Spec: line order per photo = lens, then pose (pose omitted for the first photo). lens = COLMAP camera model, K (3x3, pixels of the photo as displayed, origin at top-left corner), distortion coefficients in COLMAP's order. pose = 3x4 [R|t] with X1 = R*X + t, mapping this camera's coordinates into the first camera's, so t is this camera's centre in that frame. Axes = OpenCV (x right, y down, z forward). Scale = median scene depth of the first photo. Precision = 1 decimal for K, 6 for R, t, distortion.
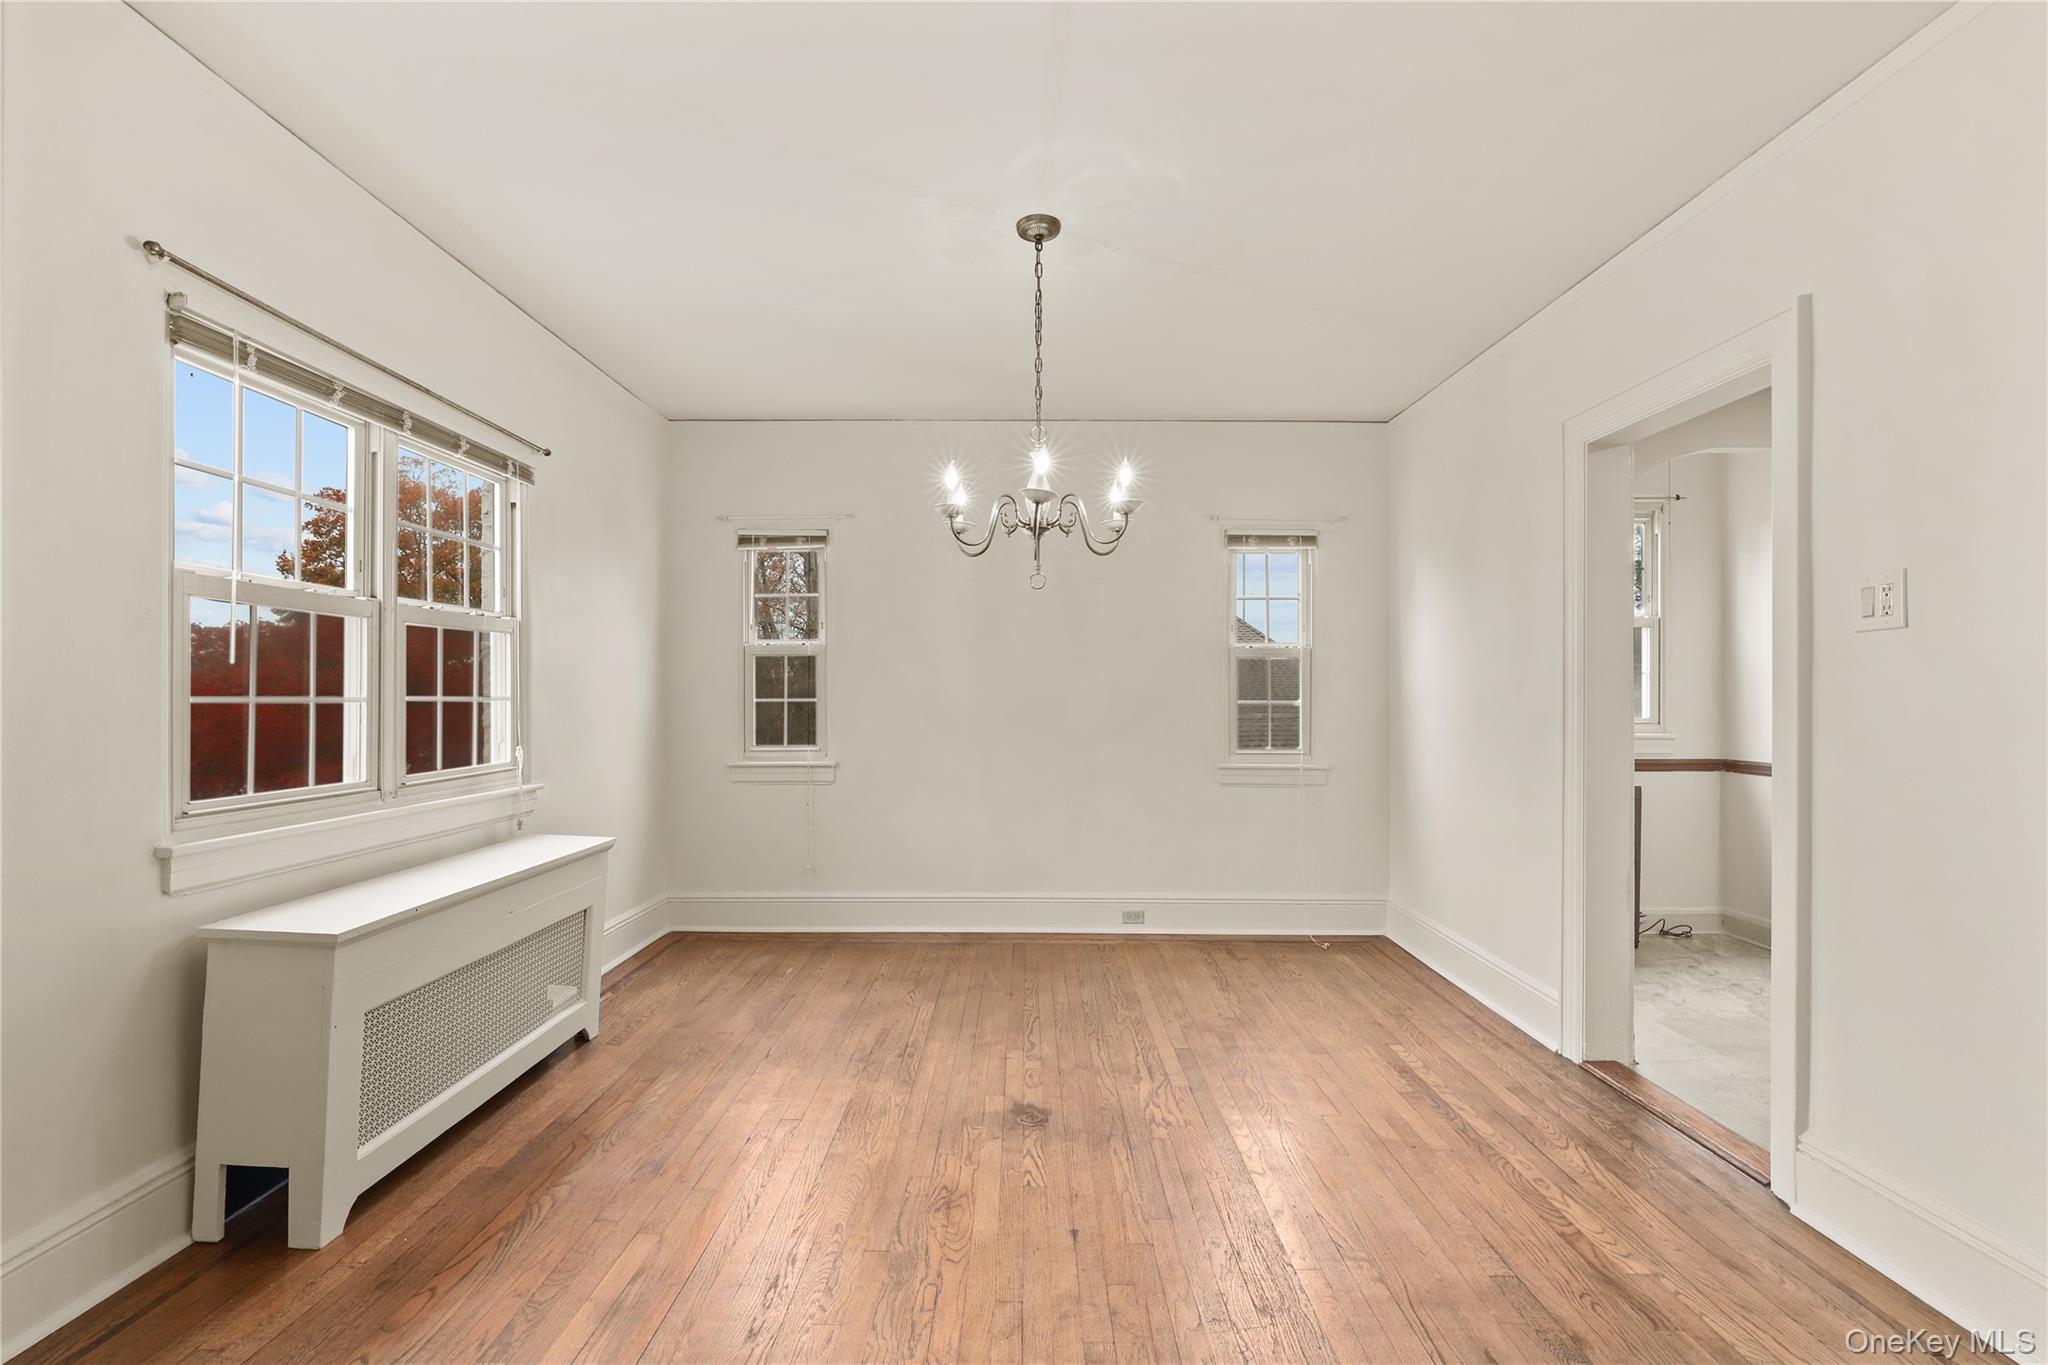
lens RADIAL K [[938.9, 0, 1020.2], [0, 938.9, 697.5], [0, 0, 1]] dist [-0.020864, 0.006955]
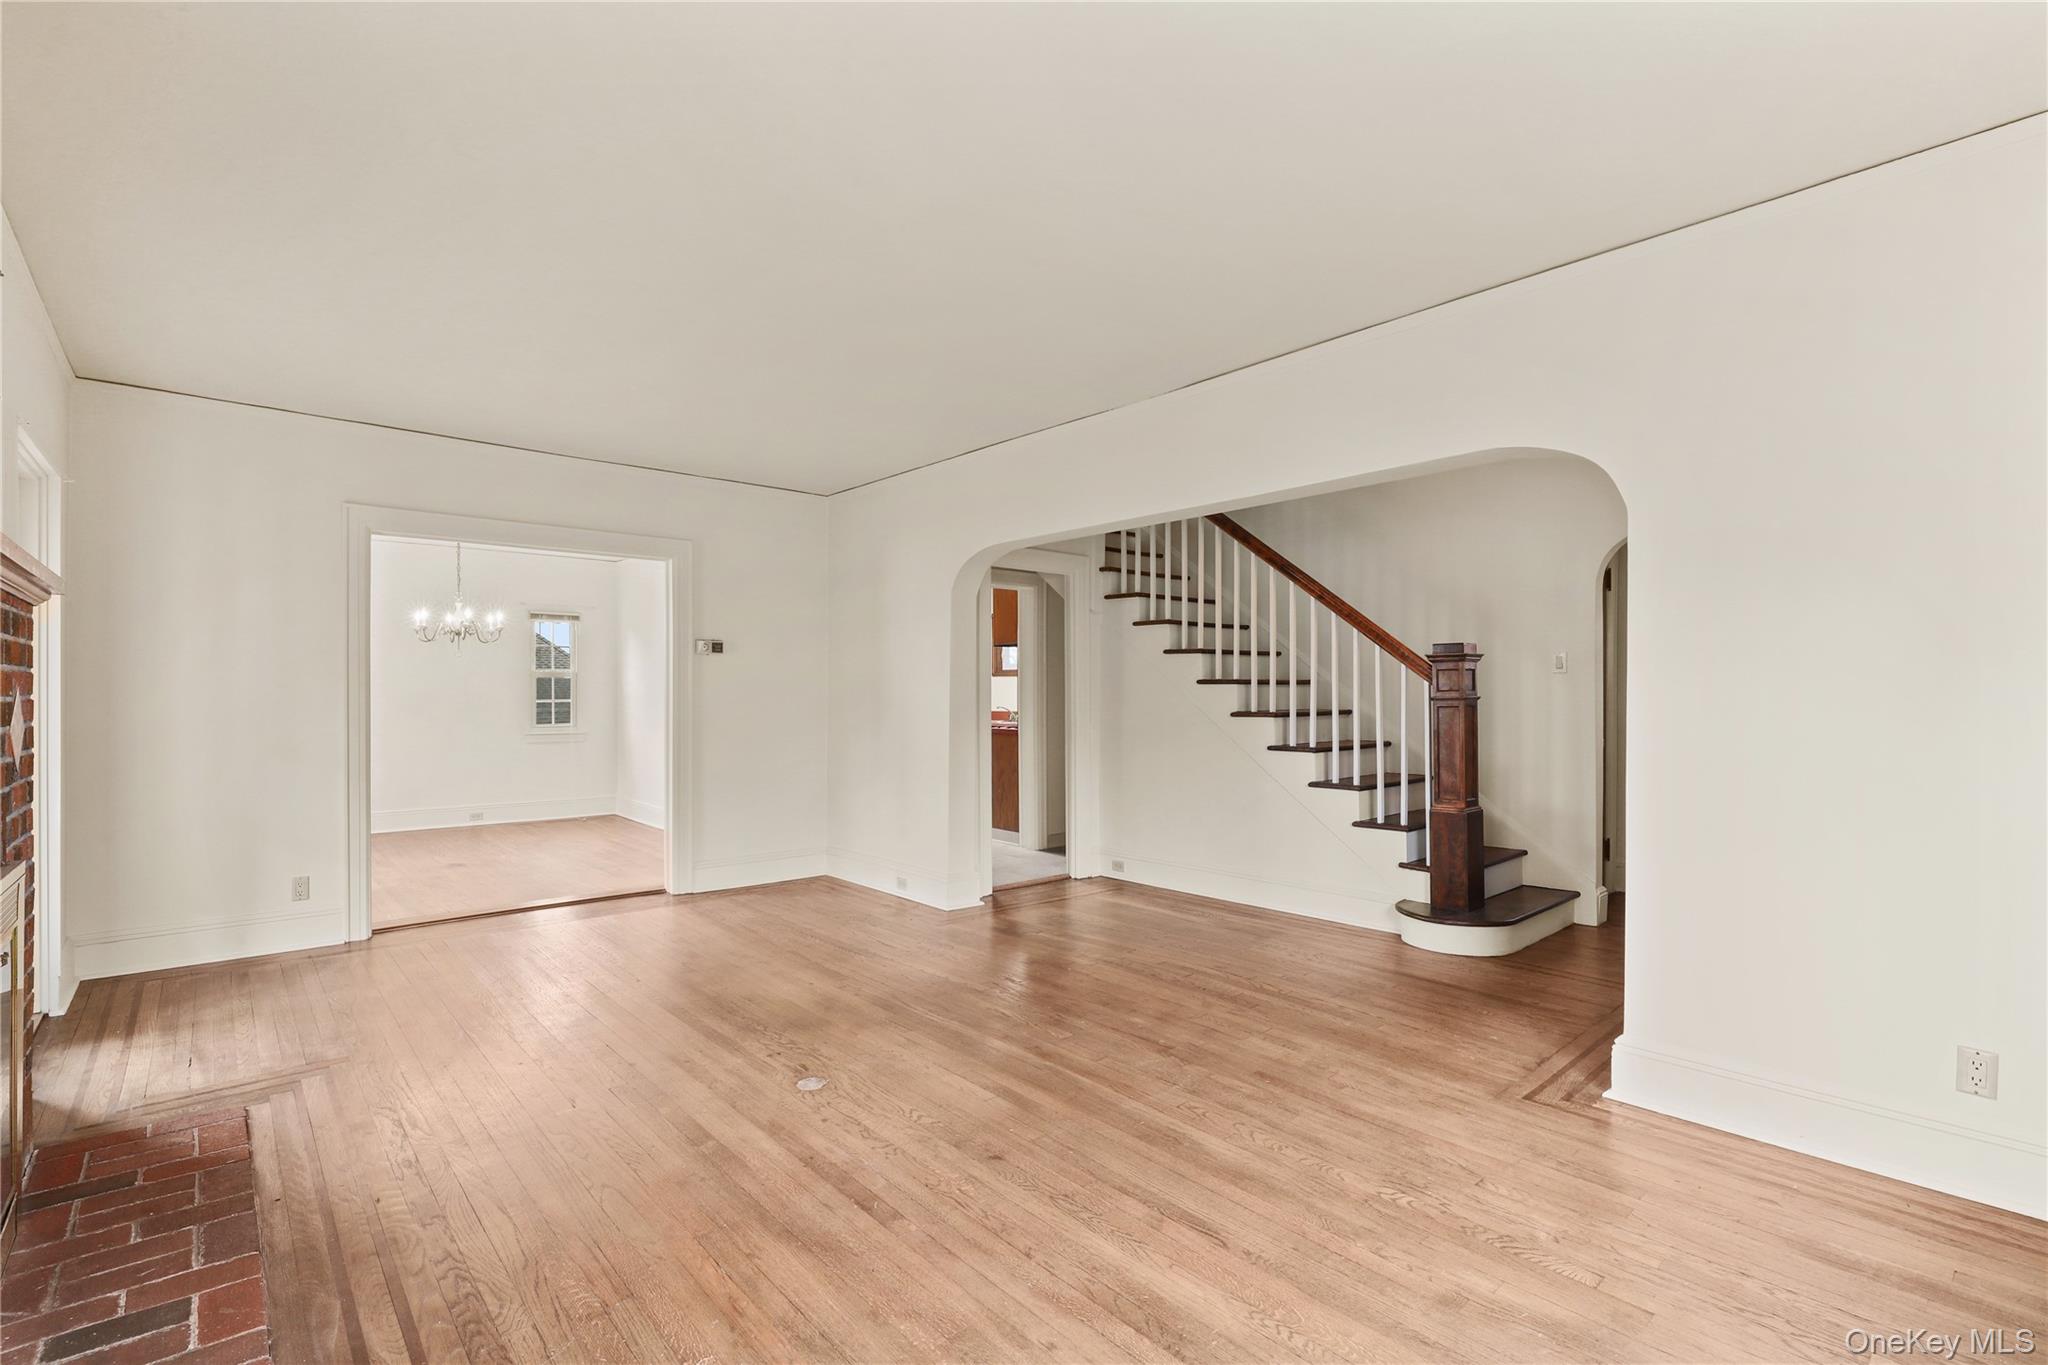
lens RADIAL K [[938.9, 0, 1017.0], [0, 938.9, 694.1], [0, 0, 1]] dist [-0.020864, 0.006955]
pose [[0.746123, -0.003923, 0.665796, -0.312056], [0.000553, 0.999986, 0.005273, -0.017826], [-0.665808, -0.003566, 0.746115, -1.101841]]
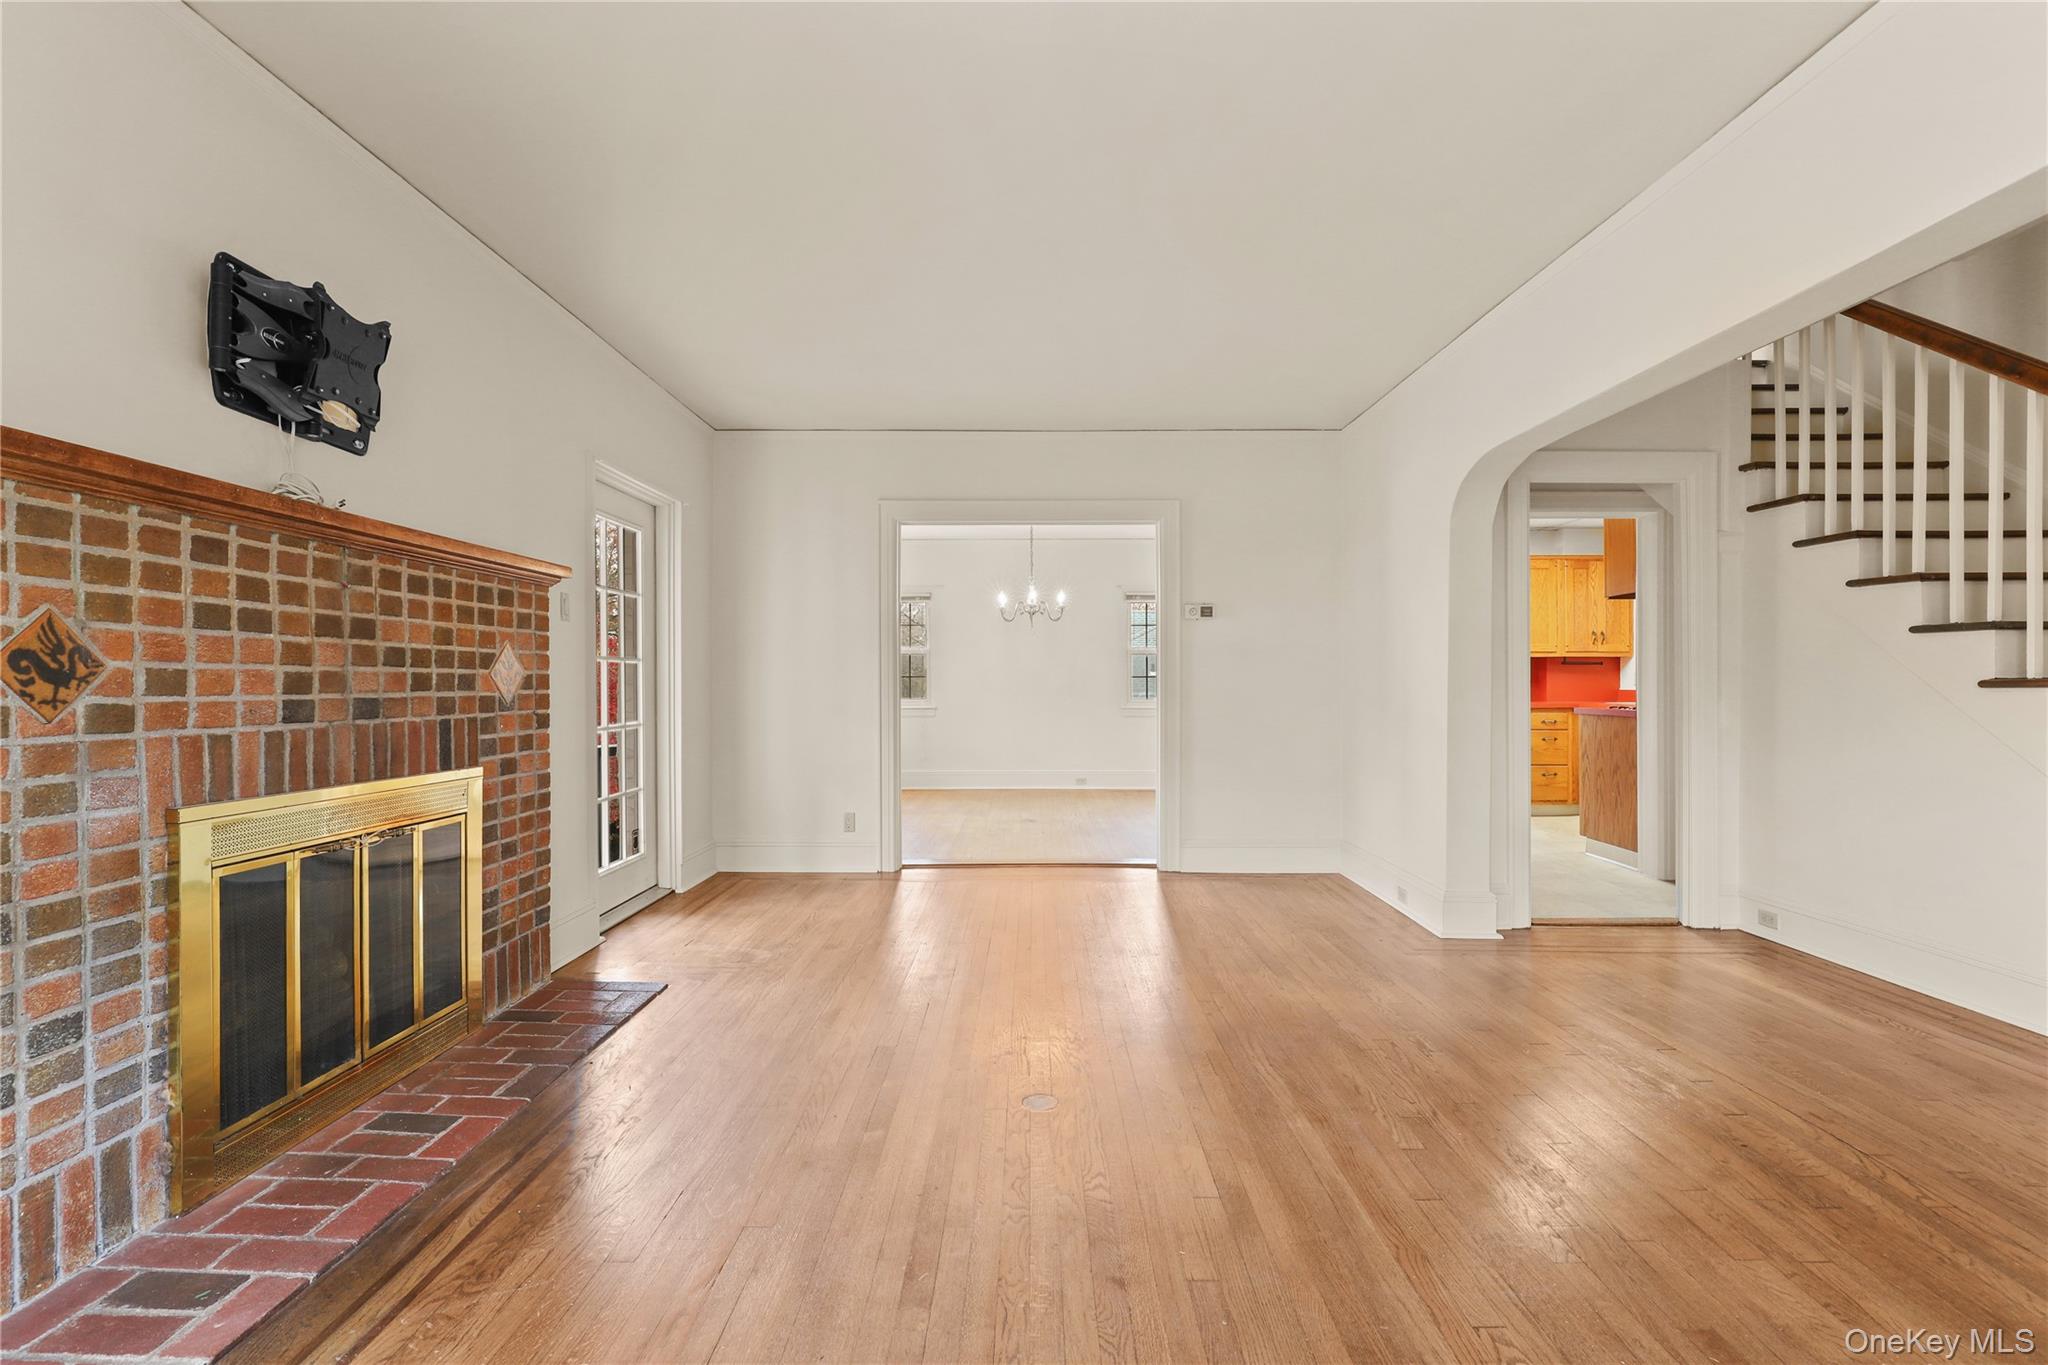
lens RADIAL K [[938.9, 0, 1016.8], [0, 938.9, 682.5], [0, 0, 1]] dist [-0.020864, 0.006955]
pose [[0.999973, -0.004089, -0.006133, -0.005742], [0.004115, 0.999982, 0.004286, 0.008431], [0.006115, -0.004311, 0.999972, -1.067579]]
